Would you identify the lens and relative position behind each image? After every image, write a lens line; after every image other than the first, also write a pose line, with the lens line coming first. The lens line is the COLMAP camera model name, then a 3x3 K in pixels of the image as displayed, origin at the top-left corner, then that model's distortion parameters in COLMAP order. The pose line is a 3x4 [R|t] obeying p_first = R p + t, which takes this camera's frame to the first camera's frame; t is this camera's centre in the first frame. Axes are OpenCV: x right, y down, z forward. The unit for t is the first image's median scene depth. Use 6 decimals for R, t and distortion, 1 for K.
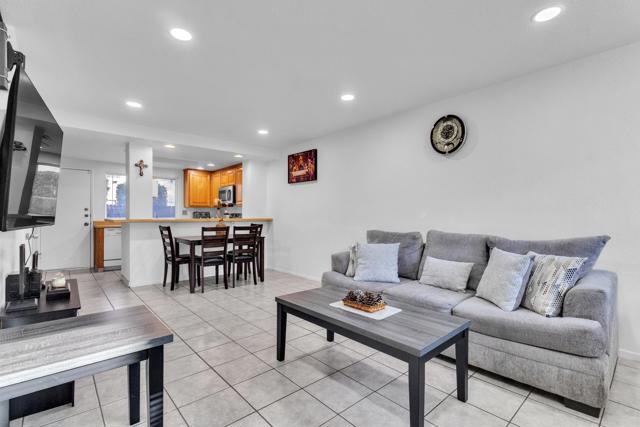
lens RADIAL K [[296.4, 0, 324.8], [0, 296.4, 215.5], [0, 0, 1]] dist [0.004592, 0.000014]
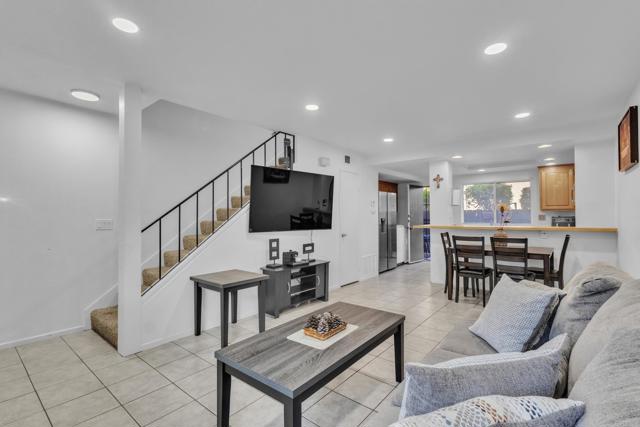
lens RADIAL K [[296.4, 0, 324.3], [0, 296.4, 214.3], [0, 0, 1]] dist [0.004592, 0.000014]
pose [[0.149421, -0.011539, -0.988706, 0.526879], [0.002016, 0.999933, -0.011365, -0.021313], [0.988772, -0.000295, 0.149434, 0.434670]]
